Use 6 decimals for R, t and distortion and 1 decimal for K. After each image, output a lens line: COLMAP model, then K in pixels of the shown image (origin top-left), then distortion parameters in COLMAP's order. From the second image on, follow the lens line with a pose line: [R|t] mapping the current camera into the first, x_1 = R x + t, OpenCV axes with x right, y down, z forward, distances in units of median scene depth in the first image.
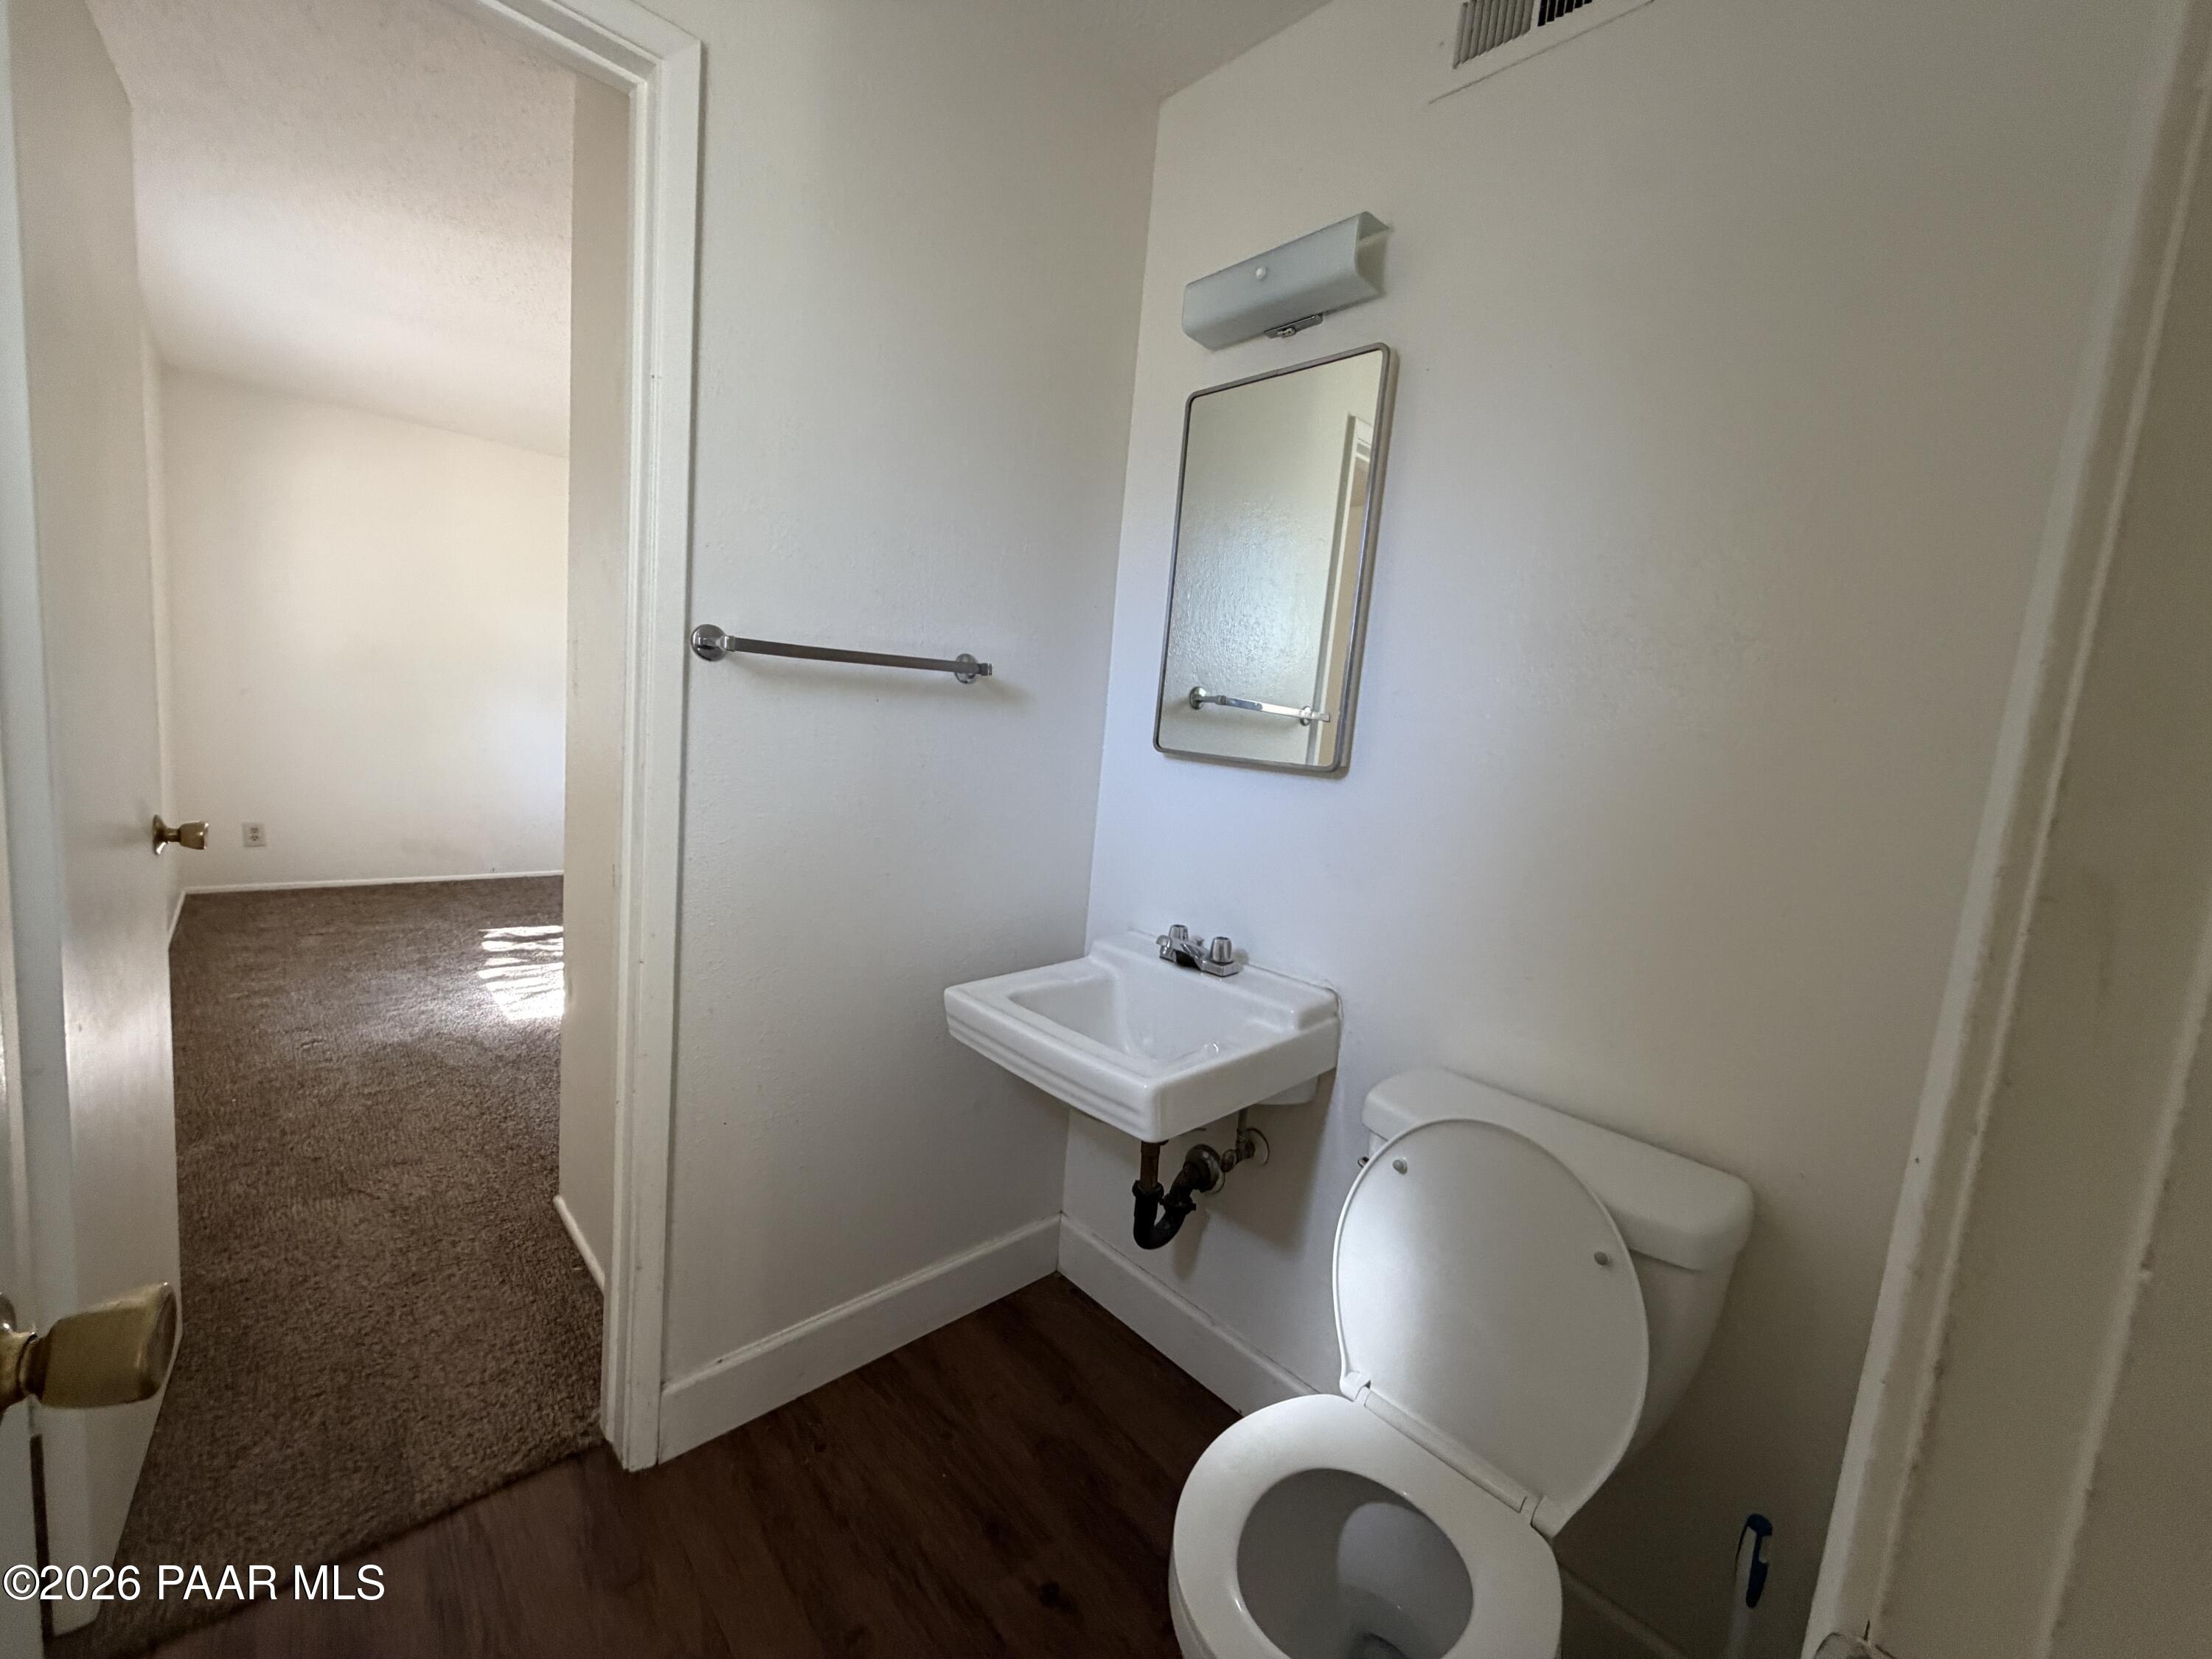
lens RADIAL K [[879.5, 0, 1107.4], [0, 879.5, 829.0], [0, 0, 1]] dist [-0.002094, 0.000178]
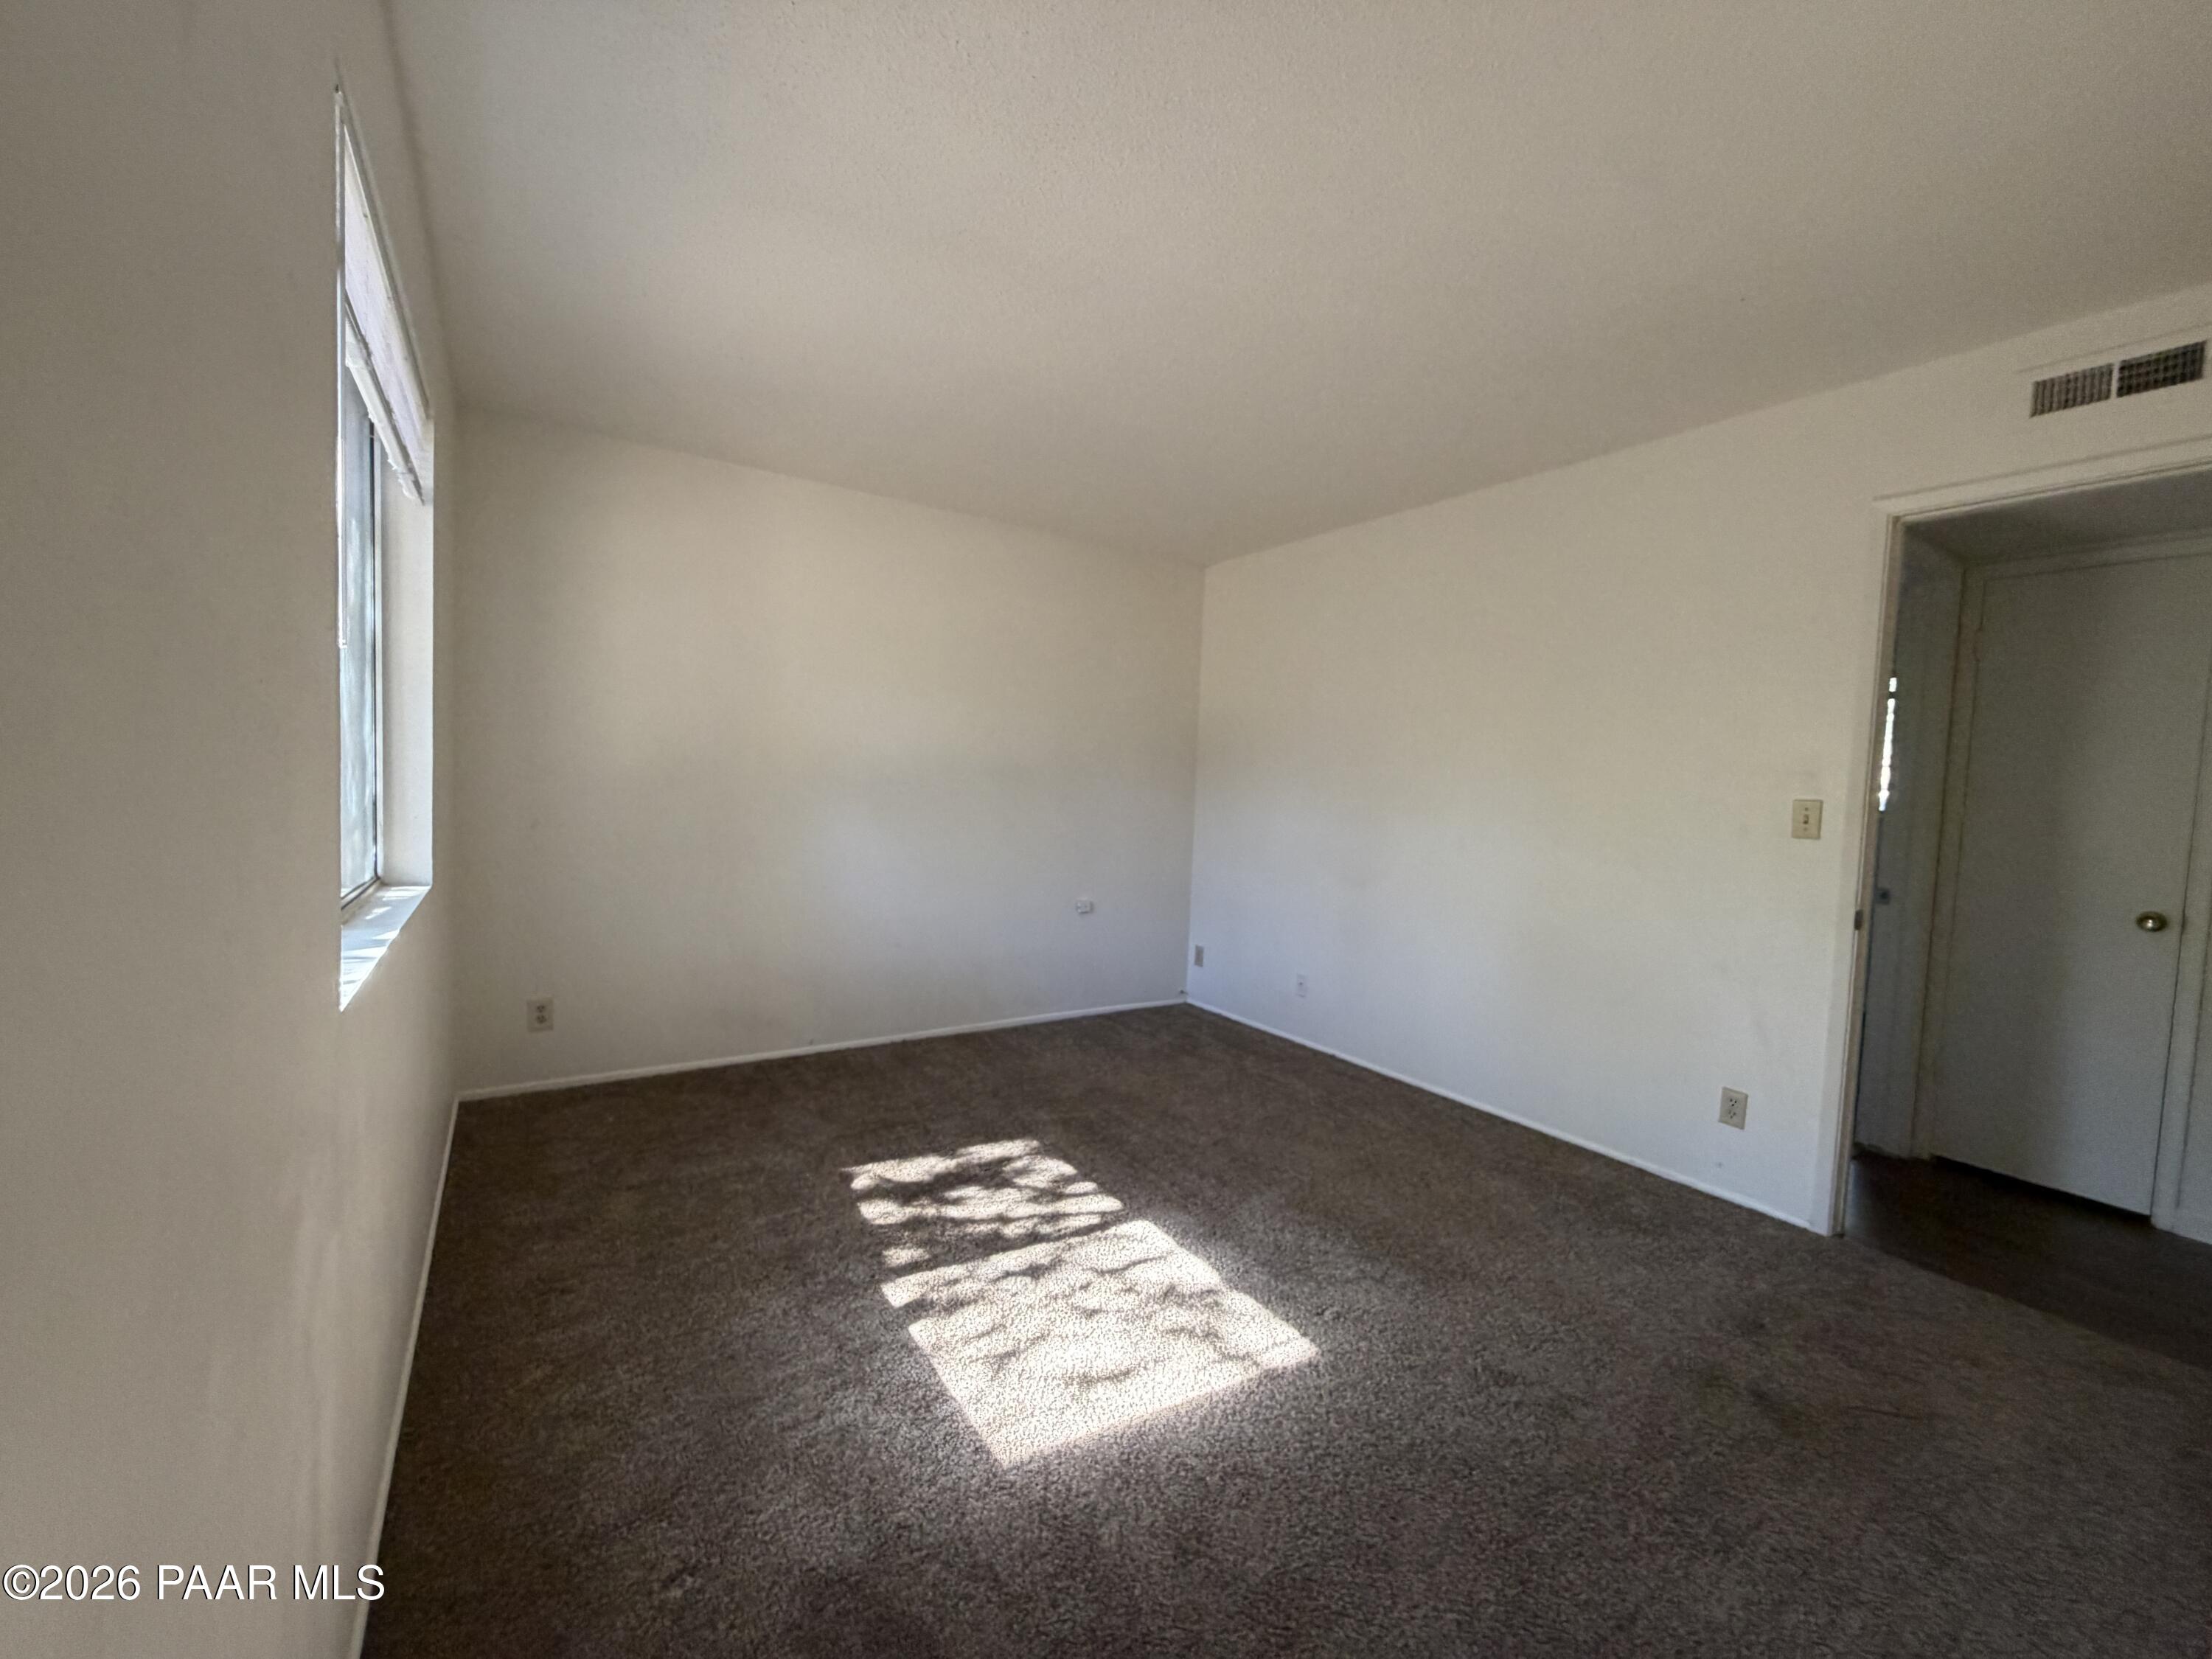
lens RADIAL K [[879.5, 0, 1103.7], [0, 879.5, 828.4], [0, 0, 1]] dist [-0.002094, 0.000178]
pose [[0.984084, -0.042087, -0.172649, -0.453155], [0.027817, 0.996056, -0.084255, -0.091688], [0.175514, 0.078112, 0.981373, 0.420704]]
